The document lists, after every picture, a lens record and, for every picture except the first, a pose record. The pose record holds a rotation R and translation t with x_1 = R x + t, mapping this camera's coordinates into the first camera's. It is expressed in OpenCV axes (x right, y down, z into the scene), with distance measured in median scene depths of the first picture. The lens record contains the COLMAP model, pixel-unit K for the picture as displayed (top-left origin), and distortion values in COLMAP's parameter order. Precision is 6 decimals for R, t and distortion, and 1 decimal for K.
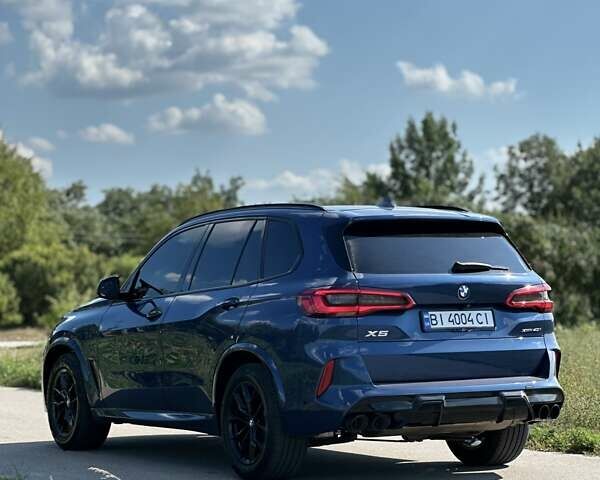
lens RADIAL K [[1827.5, 0, 300.0], [0, 1827.5, 240.0], [0, 0, 1]] dist [-0.694663, 17.288383]
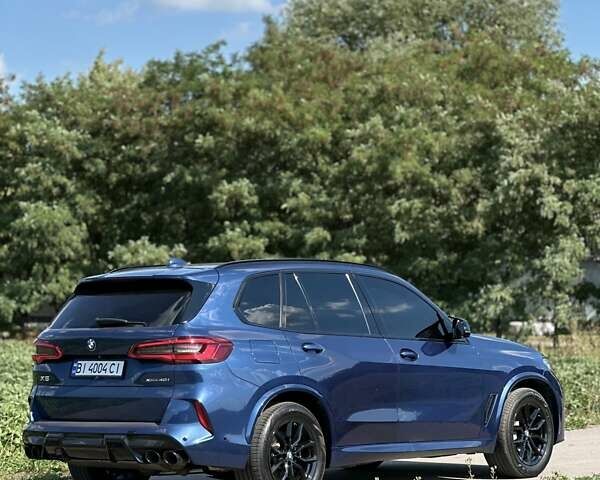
lens RADIAL K [[1827.5, 0, 300.0], [0, 1827.5, 240.0], [0, 0, 1]] dist [-0.694663, 17.288383]
pose [[0.344087, -0.039521, -0.938106, 1.207388], [0.038379, 0.998871, -0.028004, -0.000142], [0.938153, -0.026368, 0.345215, 0.728888]]
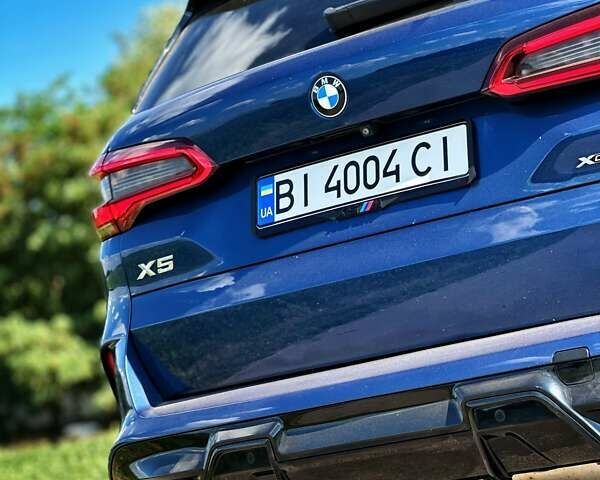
lens RADIAL K [[1827.5, 0, 300.0], [0, 1827.5, 240.0], [0, 0, 1]] dist [-0.694663, 17.288383]
pose [[0.421126, -0.151024, -0.894340, 0.377314], [0.196358, 0.977836, -0.072663, 0.076844], [0.885492, -0.145010, 0.441447, 0.844489]]
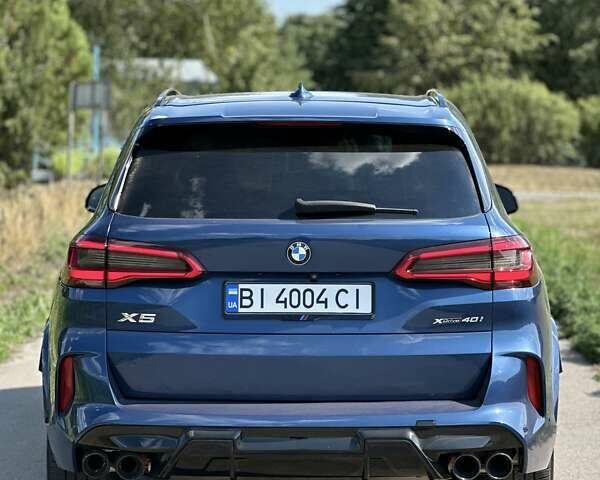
lens RADIAL K [[1827.5, 0, 300.0], [0, 1827.5, 240.0], [0, 0, 1]] dist [-0.694663, 17.288383]
pose [[0.866509, 0.049254, -0.496725, 0.375896], [0.000598, 0.995017, 0.099707, -0.032932], [0.499161, -0.086694, 0.862162, 0.501872]]
